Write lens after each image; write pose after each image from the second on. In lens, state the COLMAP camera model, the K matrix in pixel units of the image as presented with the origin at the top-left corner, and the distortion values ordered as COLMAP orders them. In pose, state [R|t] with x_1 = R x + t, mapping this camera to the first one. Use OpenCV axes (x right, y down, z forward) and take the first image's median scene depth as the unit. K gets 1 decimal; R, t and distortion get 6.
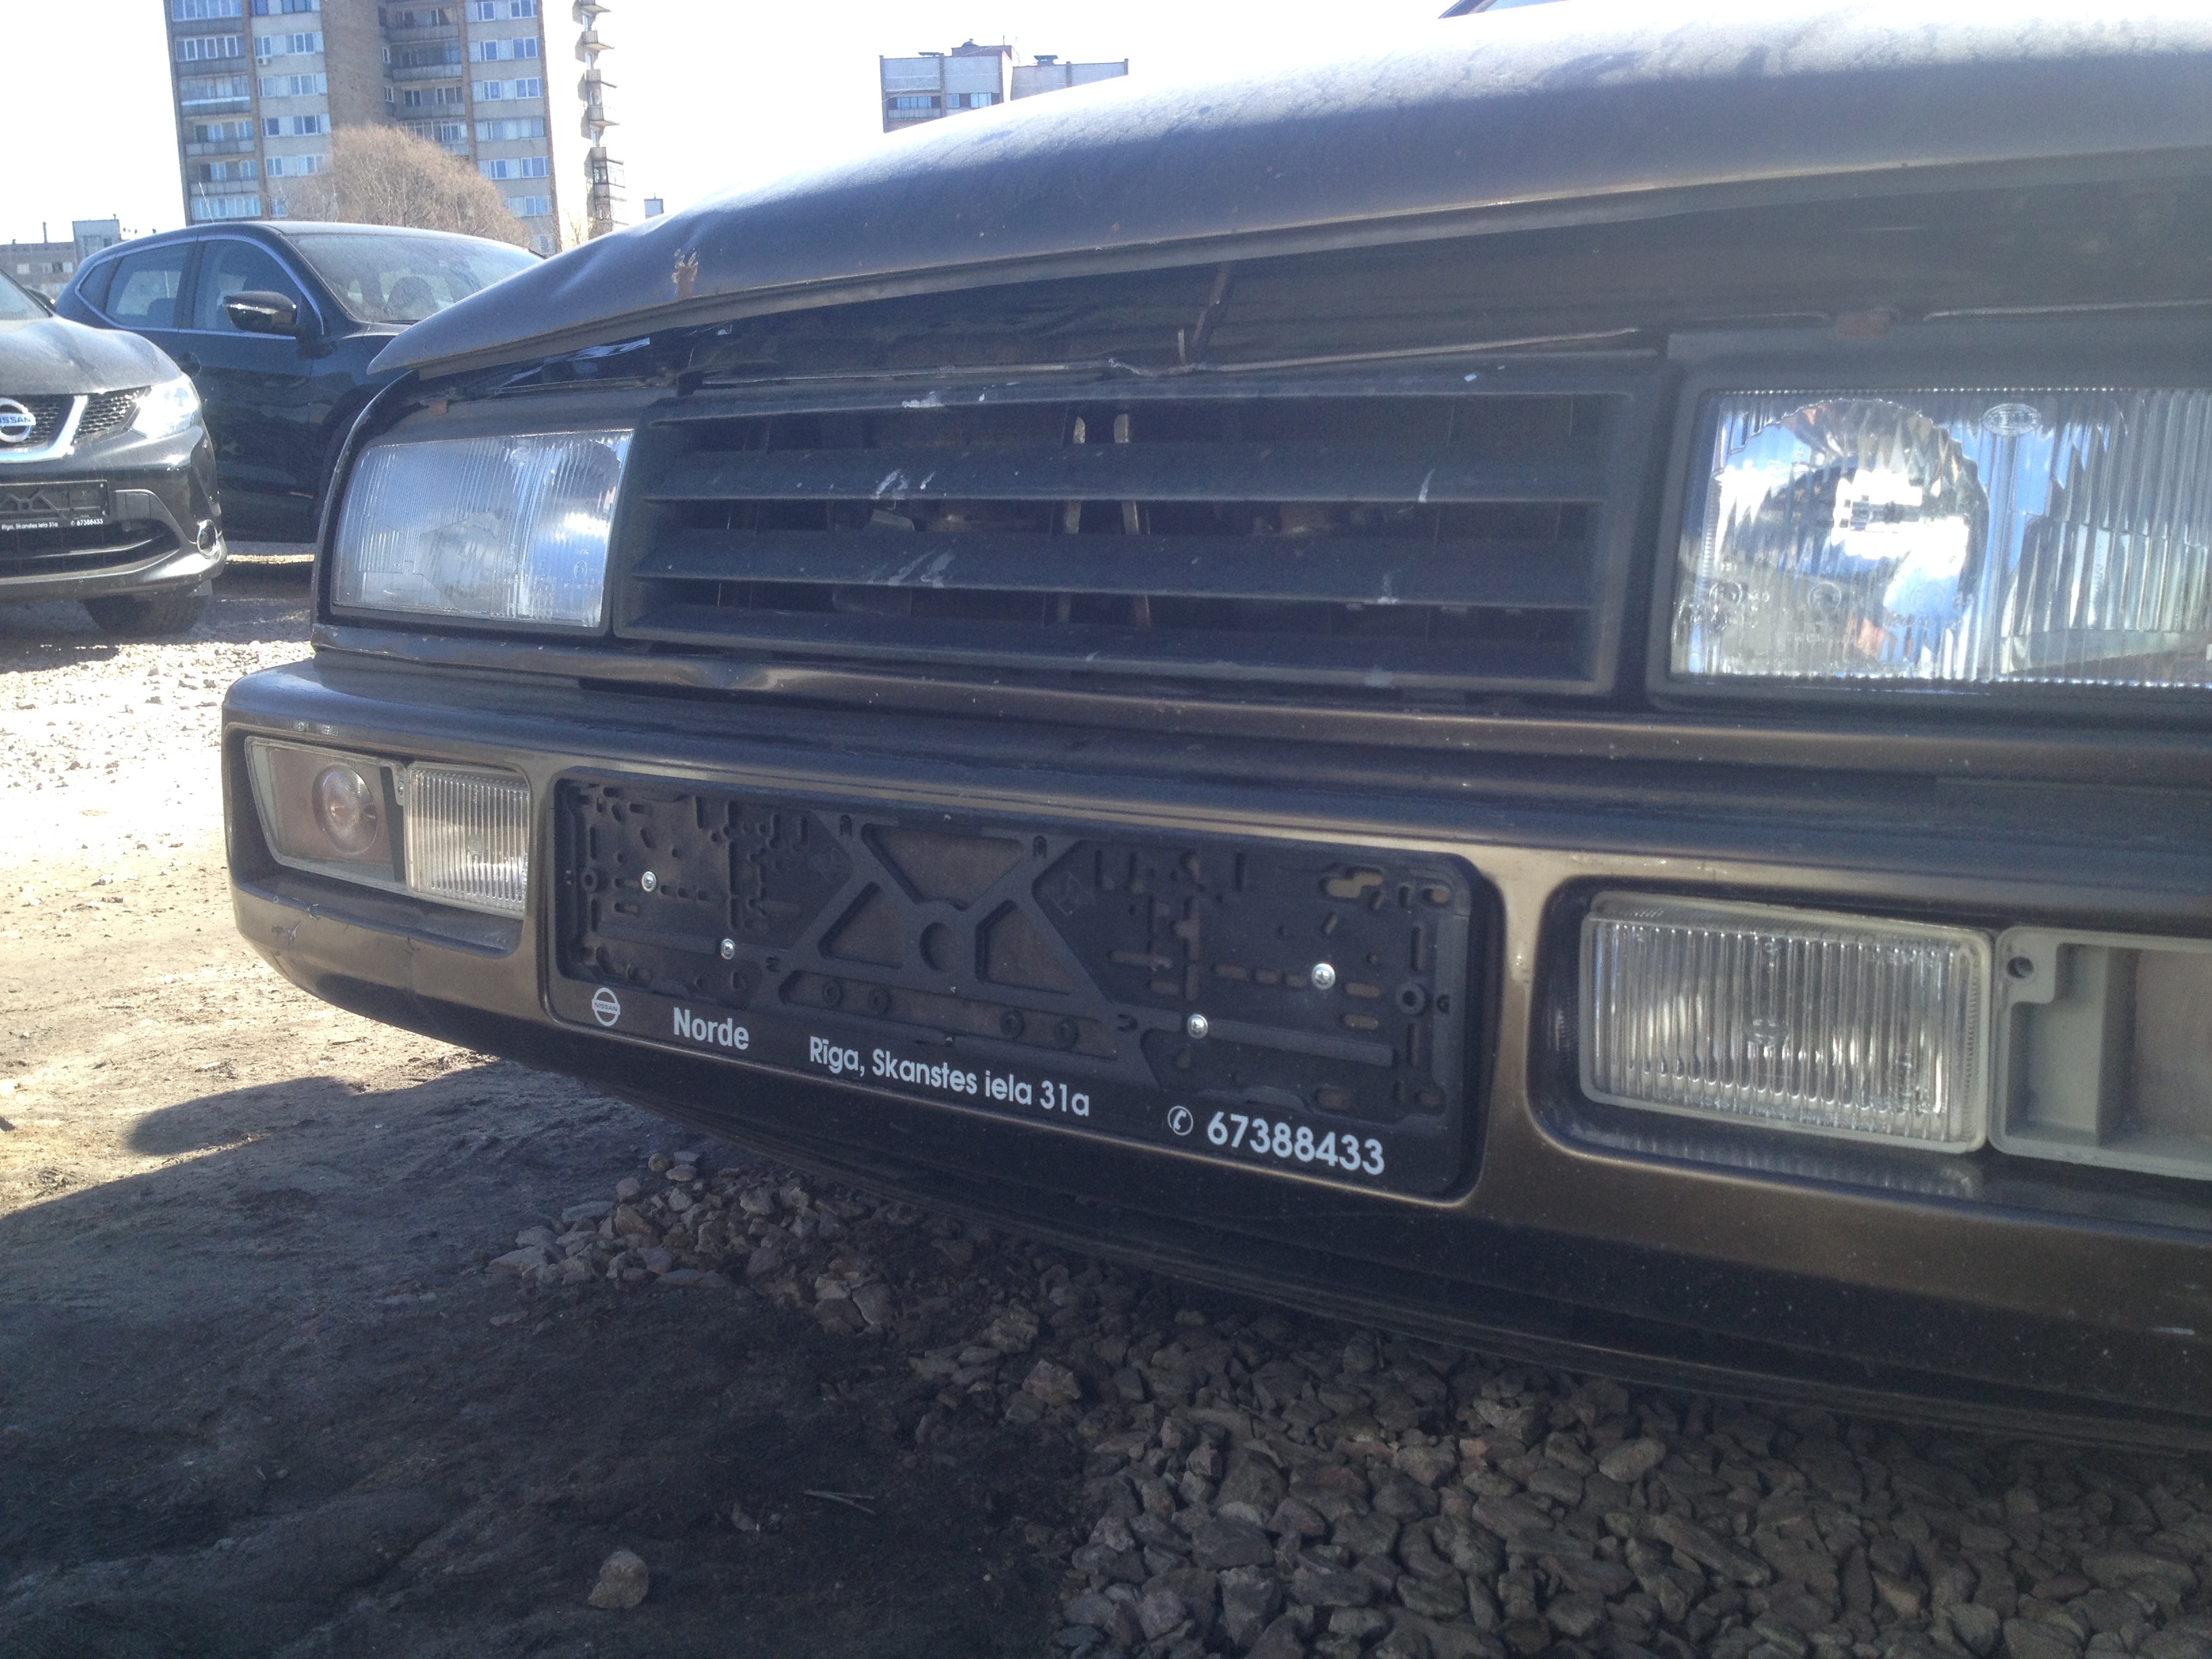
lens RADIAL K [[2042.8, 0, 1112.1], [0, 2042.8, 852.1], [0, 0, 1]] dist [0.196073, -0.497038]
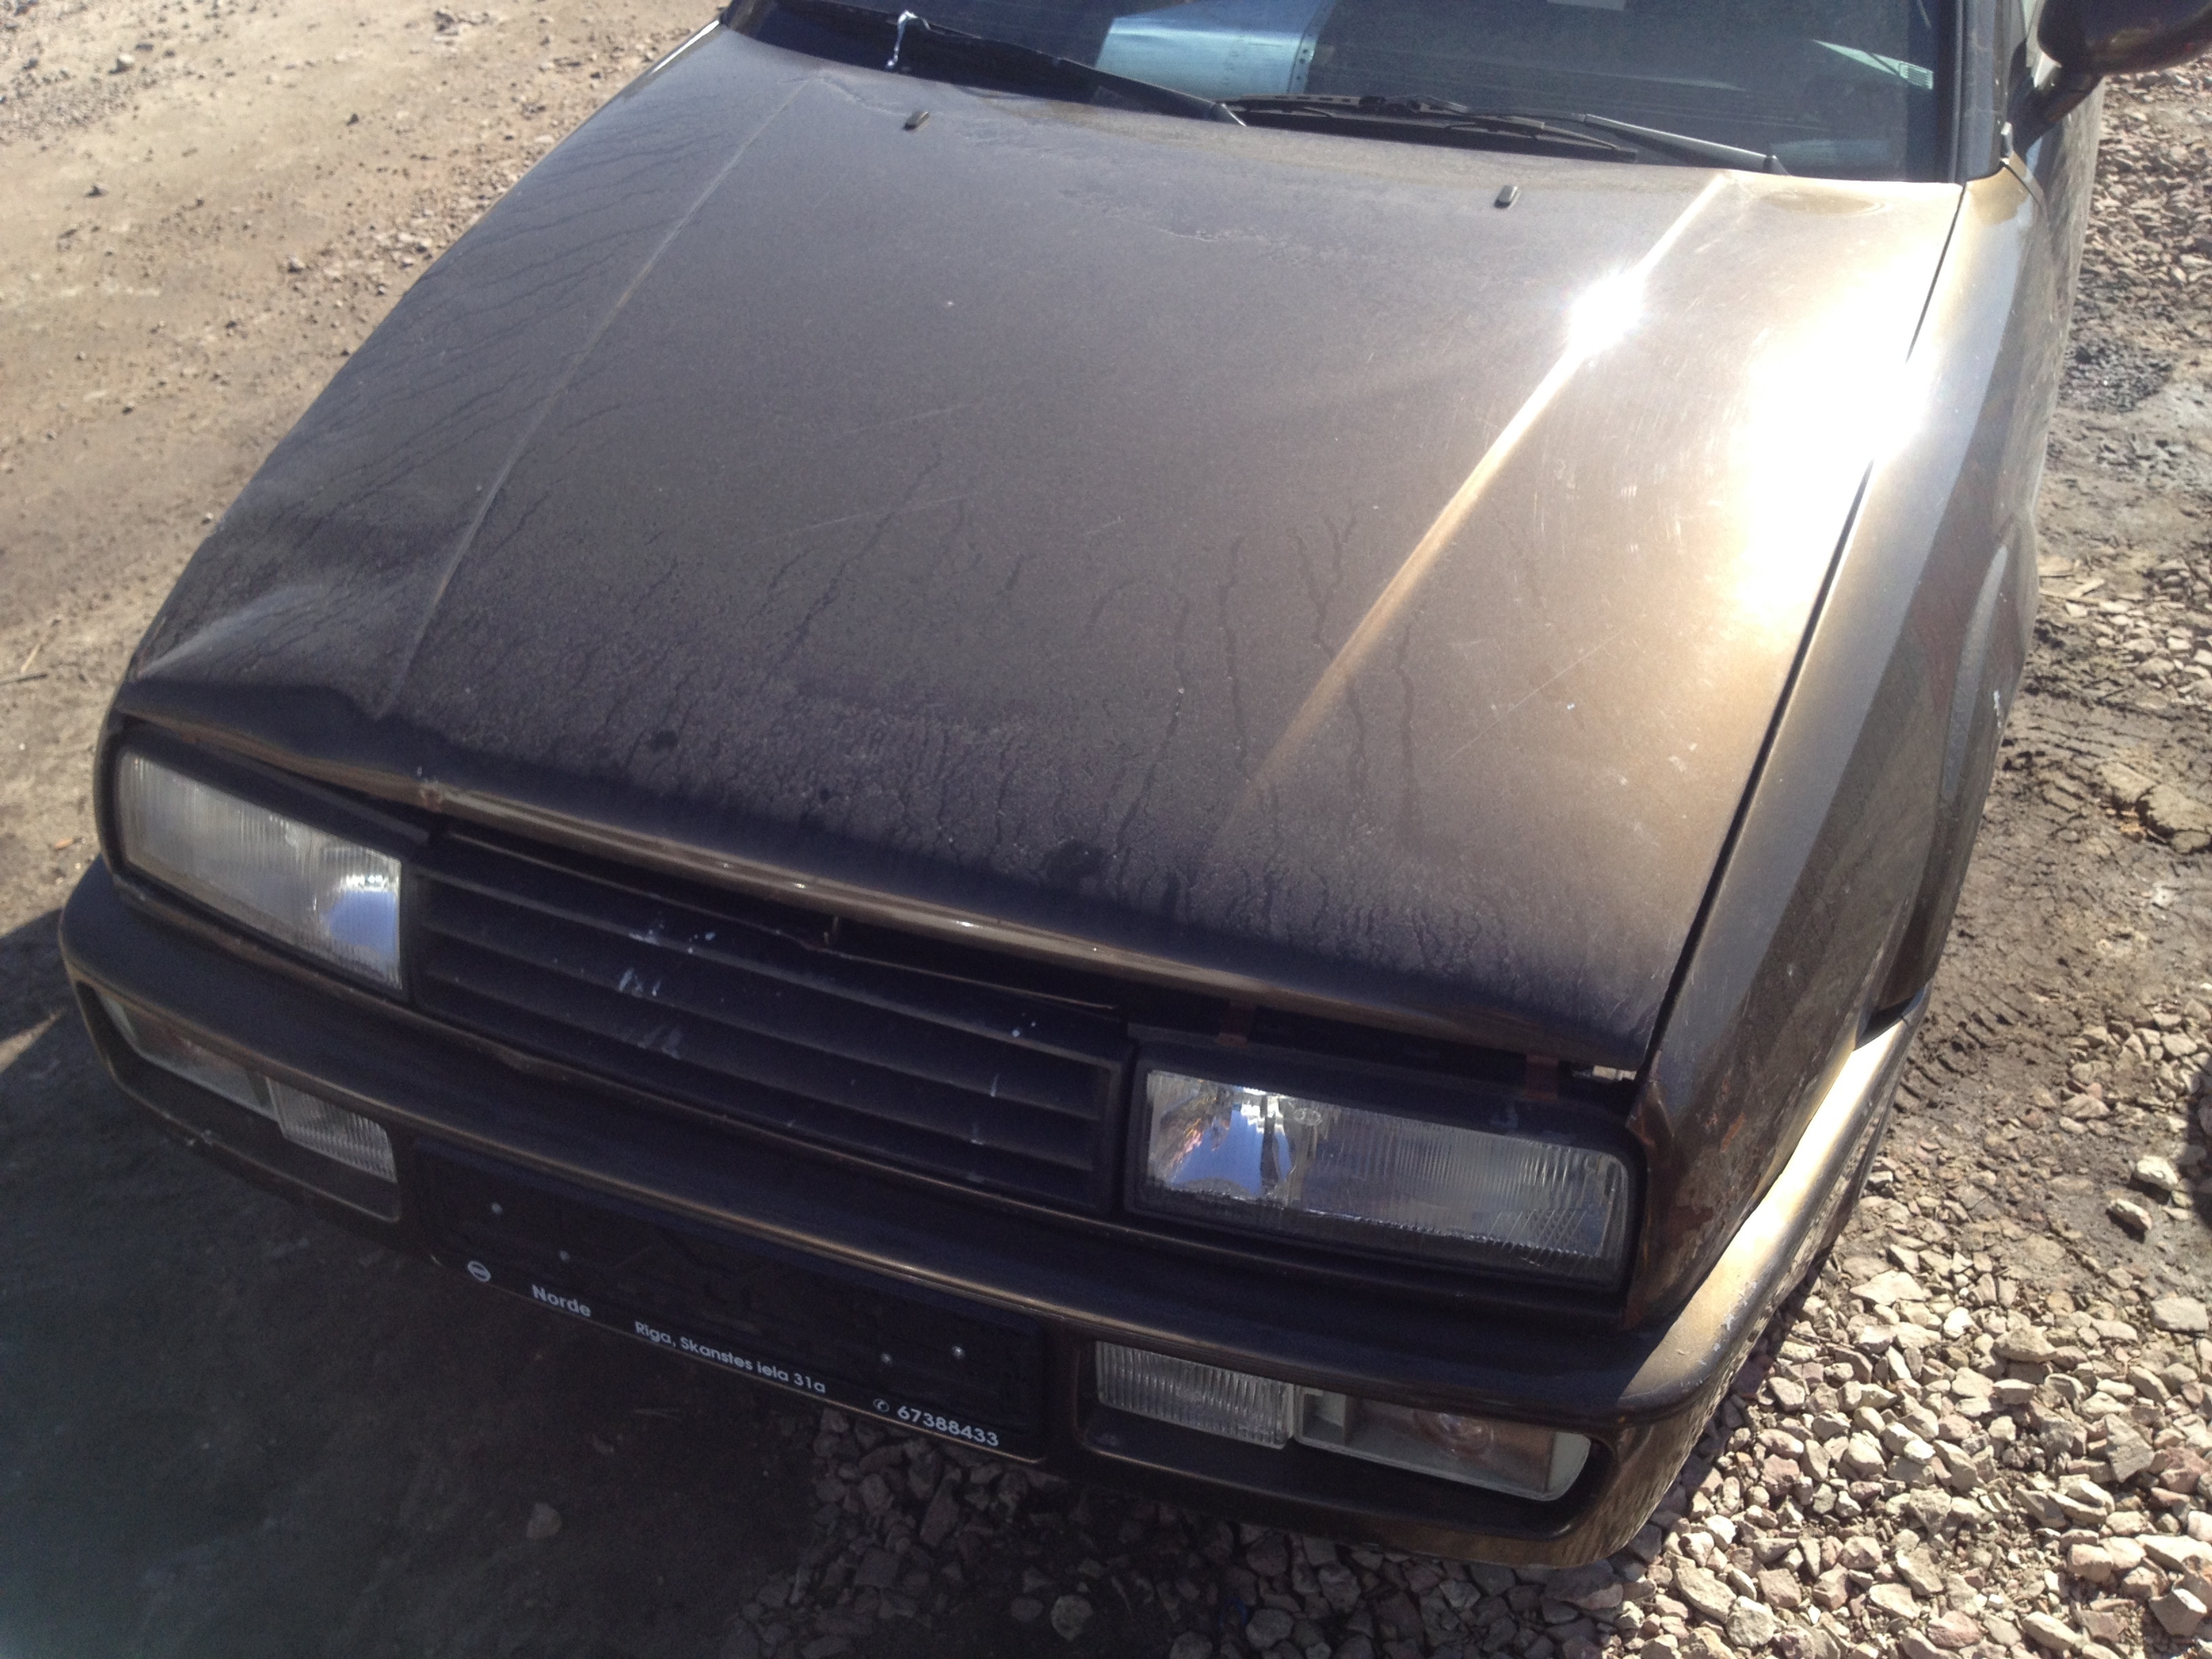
lens RADIAL K [[2042.8, 0, 1112.1], [0, 2042.8, 852.1], [0, 0, 1]] dist [0.196073, -0.497038]
pose [[0.972955, -0.137608, 0.185534, -0.034080], [0.036967, 0.885599, 0.462977, -0.987260], [-0.228018, -0.443597, 0.866735, -0.337346]]
